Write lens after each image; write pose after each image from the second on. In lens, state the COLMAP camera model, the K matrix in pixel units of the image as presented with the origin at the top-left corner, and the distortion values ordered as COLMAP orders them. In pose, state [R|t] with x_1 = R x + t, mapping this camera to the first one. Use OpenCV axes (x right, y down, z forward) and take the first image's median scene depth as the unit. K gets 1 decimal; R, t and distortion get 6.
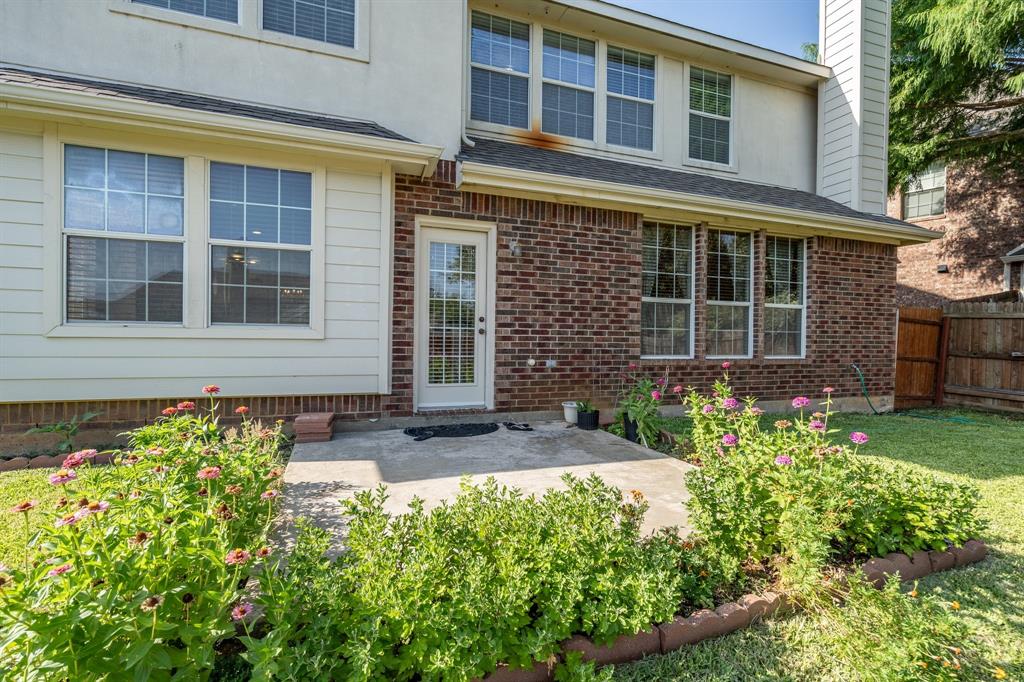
lens RADIAL K [[466.0, 0, 512.7], [0, 466.0, 344.5], [0, 0, 1]] dist [0.004312, 0.000011]
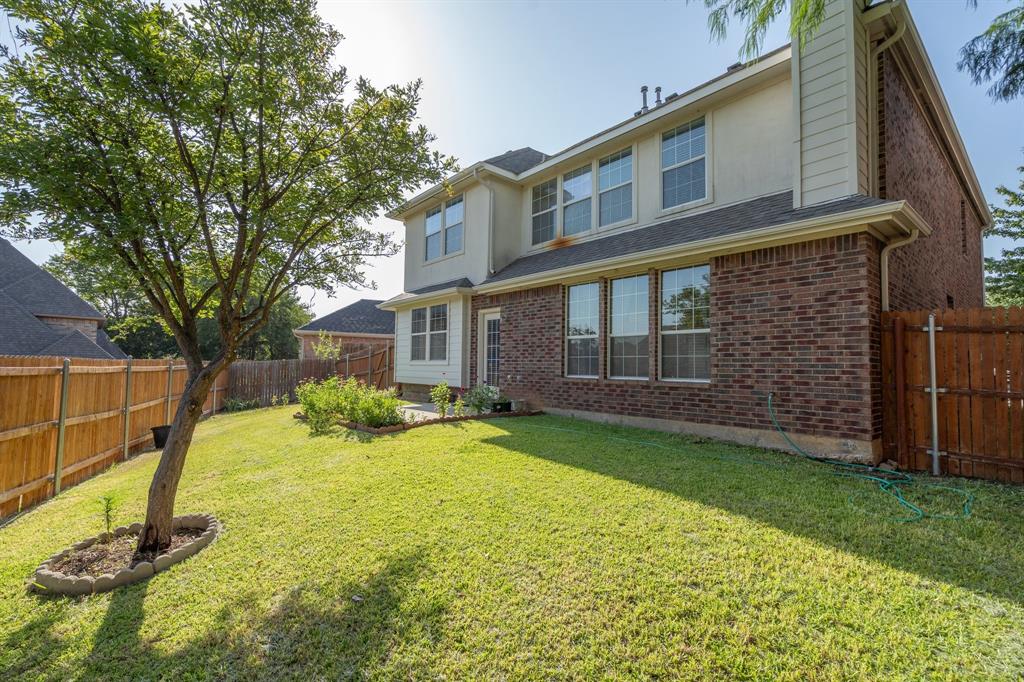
lens RADIAL K [[466.0, 0, 513.9], [0, 466.0, 341.2], [0, 0, 1]] dist [0.004312, 0.000011]
pose [[0.350346, -0.053116, -0.935113, 1.439603], [-0.009552, 0.998136, -0.060275, 0.006327], [0.936572, 0.030049, 0.349186, 0.271750]]
